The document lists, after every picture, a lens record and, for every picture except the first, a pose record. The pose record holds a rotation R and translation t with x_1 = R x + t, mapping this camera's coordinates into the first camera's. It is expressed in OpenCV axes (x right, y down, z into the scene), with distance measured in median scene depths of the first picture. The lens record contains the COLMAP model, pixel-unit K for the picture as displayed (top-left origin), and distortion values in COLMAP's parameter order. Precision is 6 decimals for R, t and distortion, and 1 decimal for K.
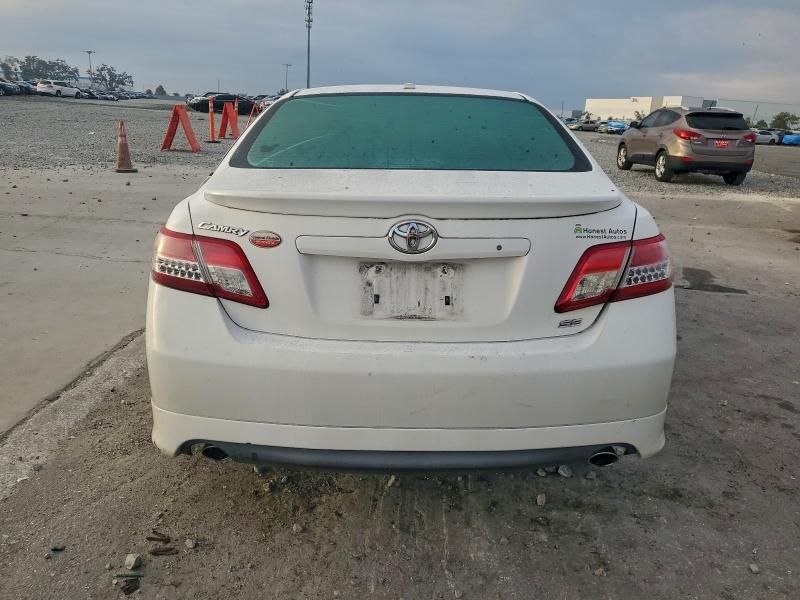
lens RADIAL K [[642.4, 0, 398.8], [0, 642.4, 297.9], [0, 0, 1]] dist [0.003540, 0.011941]
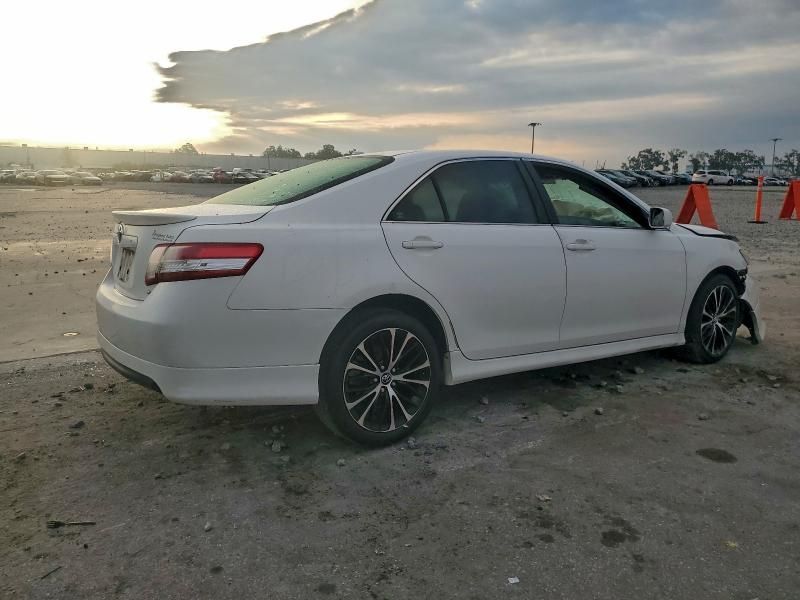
lens RADIAL K [[642.4, 0, 398.5], [0, 642.4, 301.3], [0, 0, 1]] dist [0.003540, 0.011941]
pose [[0.529907, 0.103228, -0.841750, 0.110965], [-0.209208, 0.977800, -0.011791, -0.003590], [0.821846, 0.182349, 0.539739, 0.036645]]
